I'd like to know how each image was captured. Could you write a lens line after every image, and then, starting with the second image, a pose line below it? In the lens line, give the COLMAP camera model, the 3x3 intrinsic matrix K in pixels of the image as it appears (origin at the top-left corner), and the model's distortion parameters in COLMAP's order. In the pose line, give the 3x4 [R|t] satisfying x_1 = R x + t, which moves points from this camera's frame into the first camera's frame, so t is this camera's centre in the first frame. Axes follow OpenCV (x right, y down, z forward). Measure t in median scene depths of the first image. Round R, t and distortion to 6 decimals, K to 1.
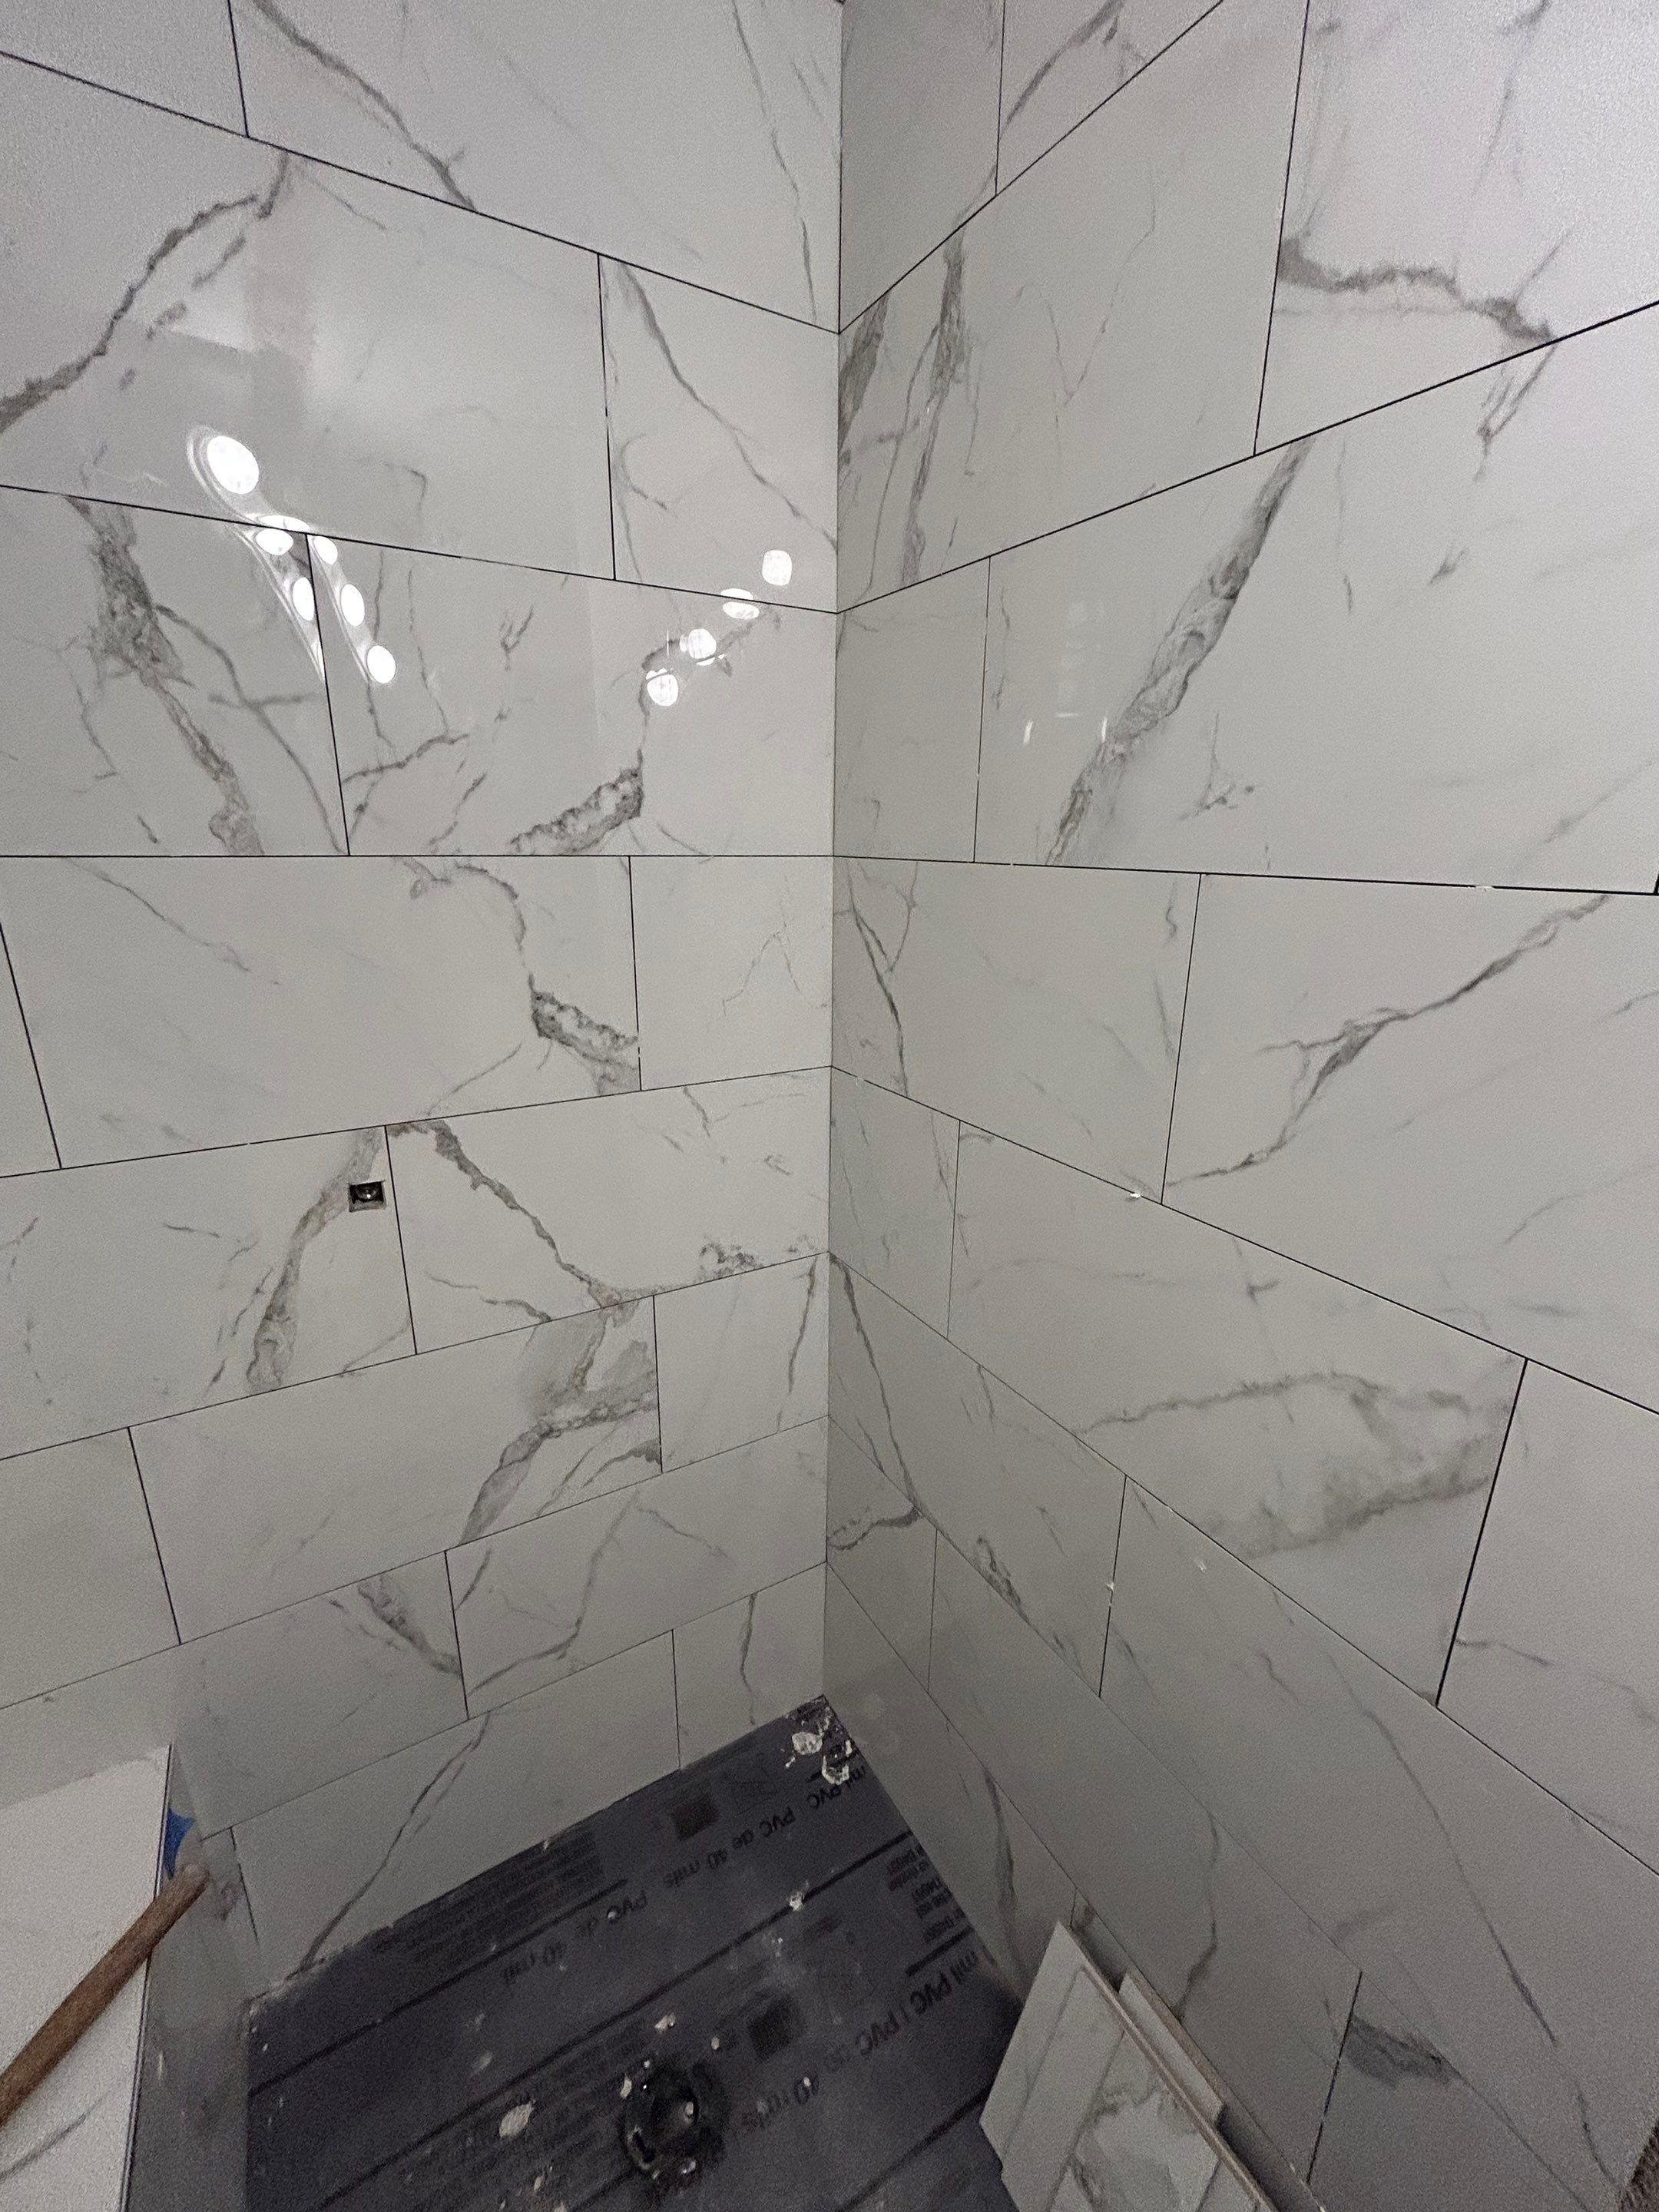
lens RADIAL K [[896.1, 0, 831.8], [0, 896.1, 1103.3], [0, 0, 1]] dist [-0.002041, 0.001224]
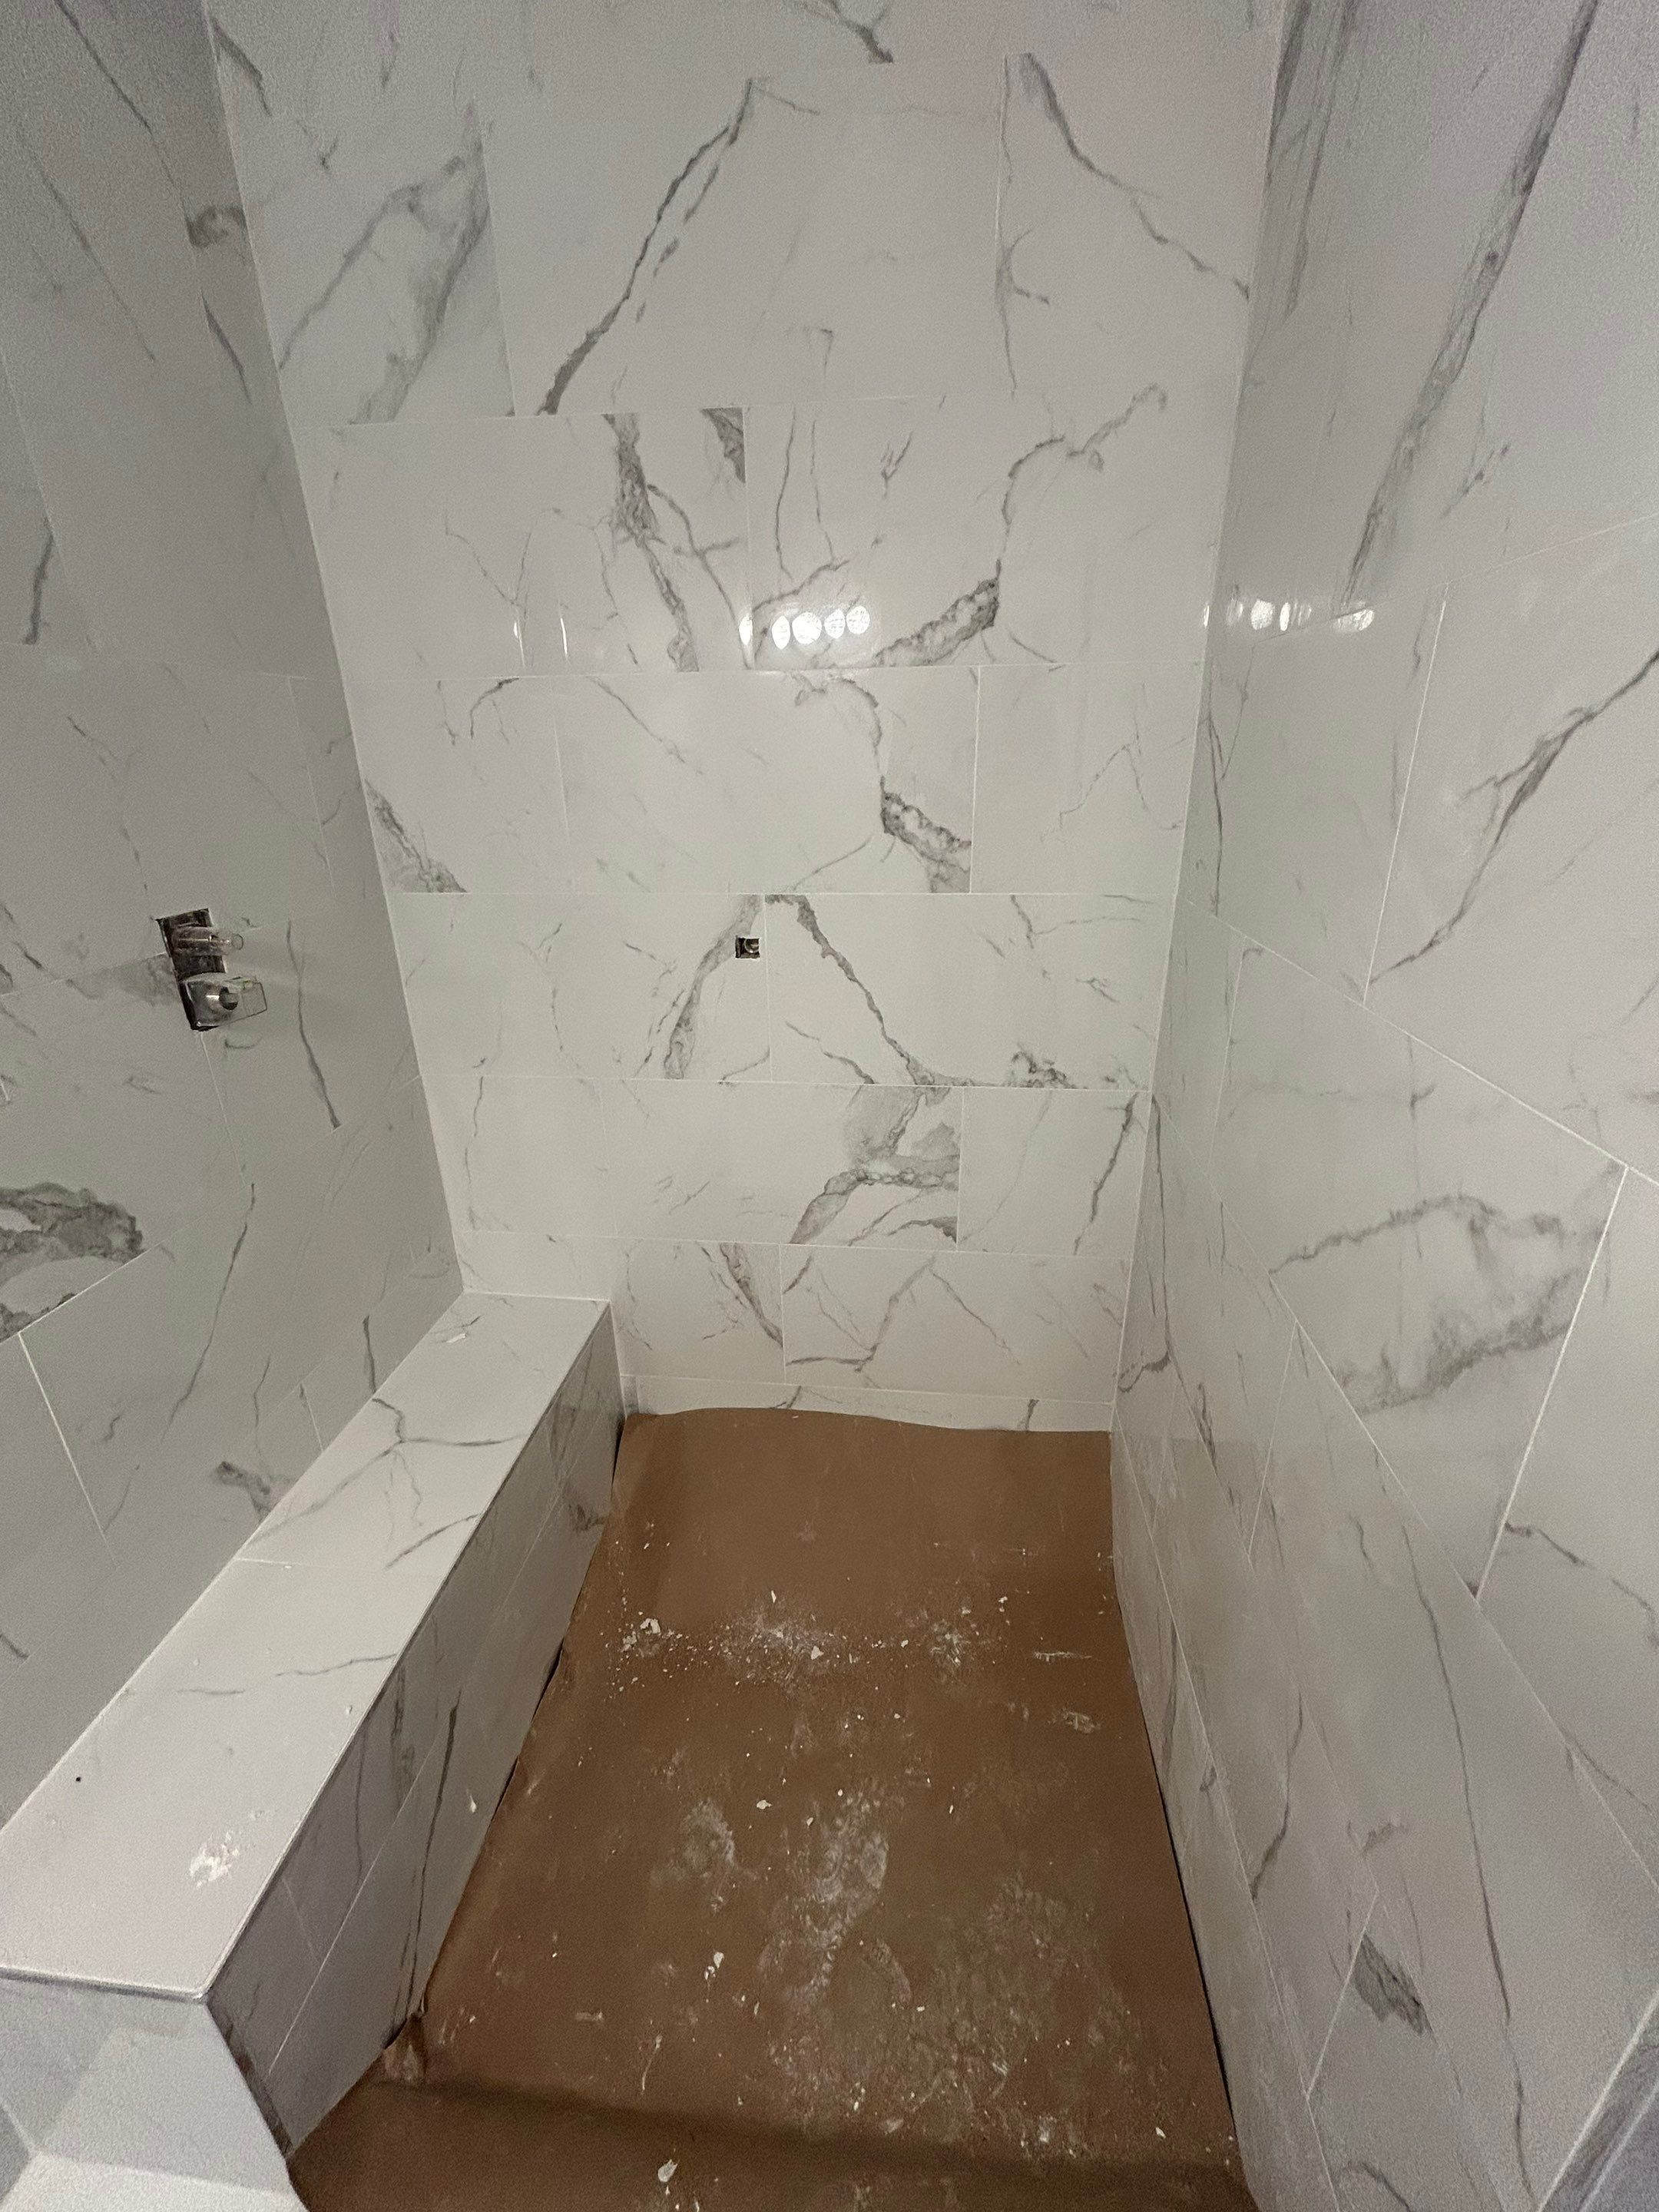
lens RADIAL K [[896.1, 0, 833.2], [0, 896.1, 1104.3], [0, 0, 1]] dist [-0.002041, 0.001224]
pose [[0.801305, 0.199504, -0.564012, 0.367693], [-0.146798, 0.979505, 0.137915, 0.127646], [0.579967, -0.027716, 0.814169, -0.005152]]
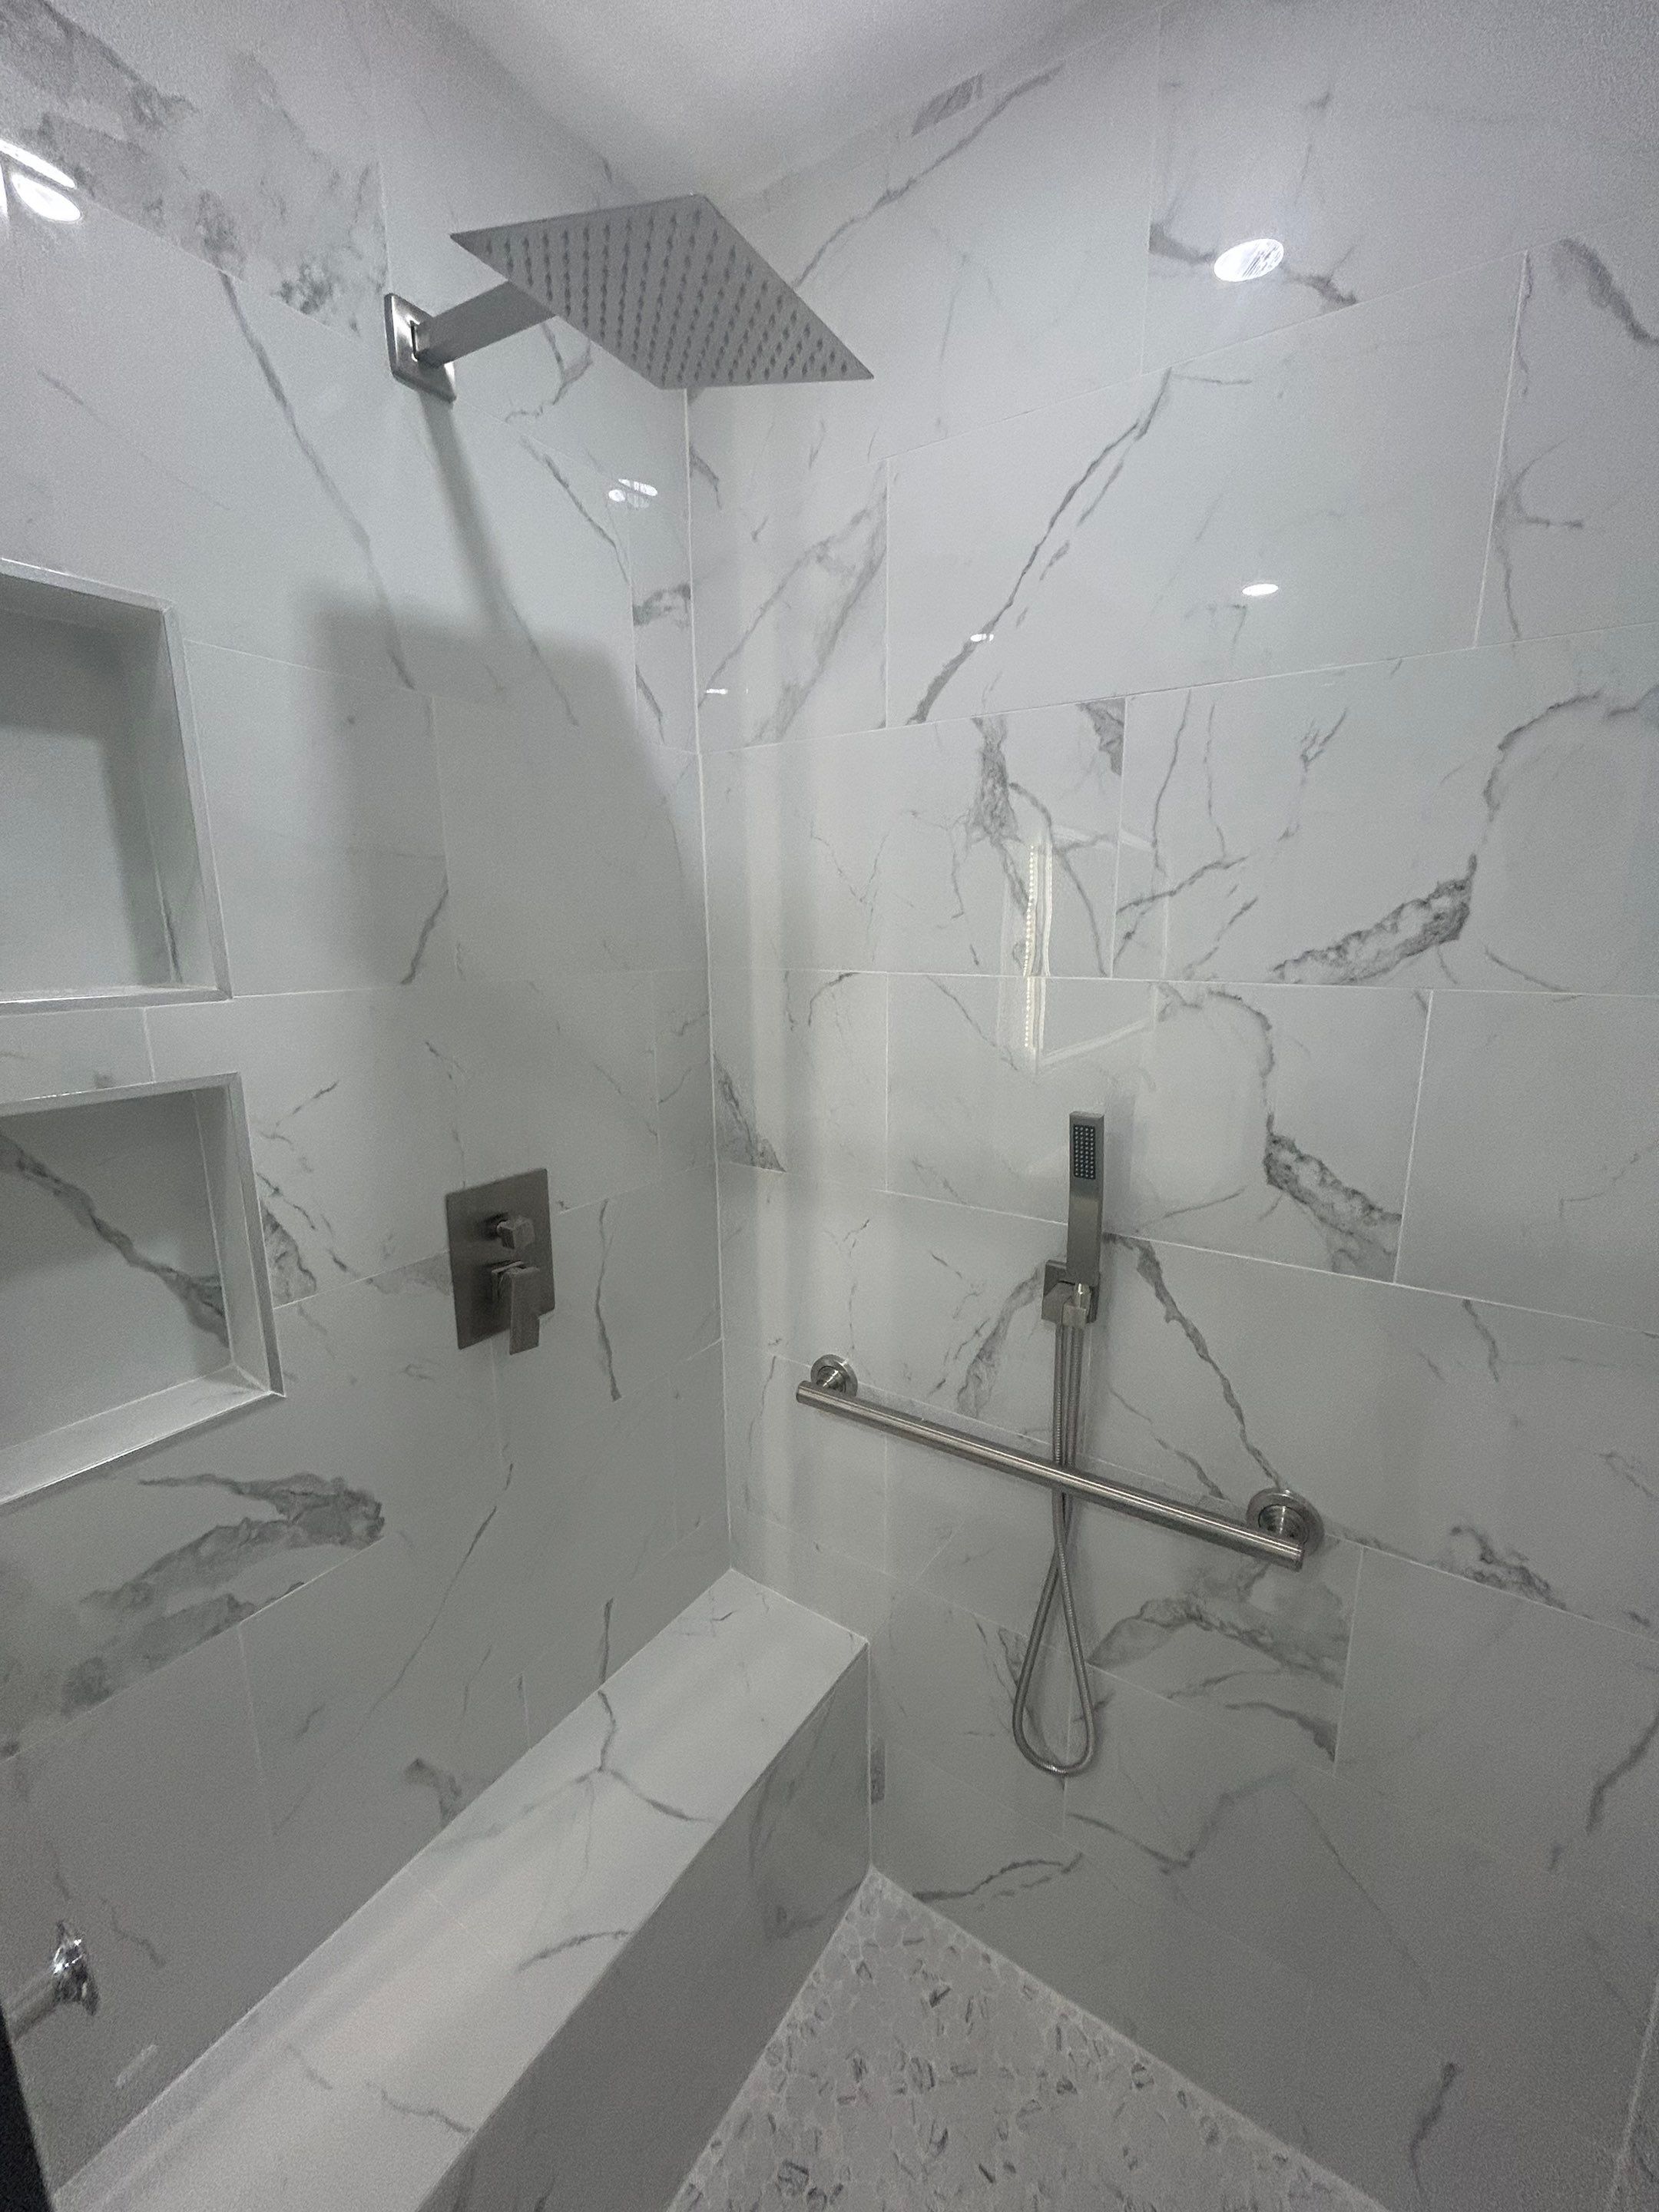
lens RADIAL K [[896.1, 0, 834.1], [0, 896.1, 1102.9], [0, 0, 1]] dist [-0.002041, 0.001224]
pose [[0.434924, 0.167088, -0.884829, 0.262937], [-0.245984, 0.967305, 0.061752, -0.105421], [0.866218, 0.190797, 0.461805, 0.221240]]
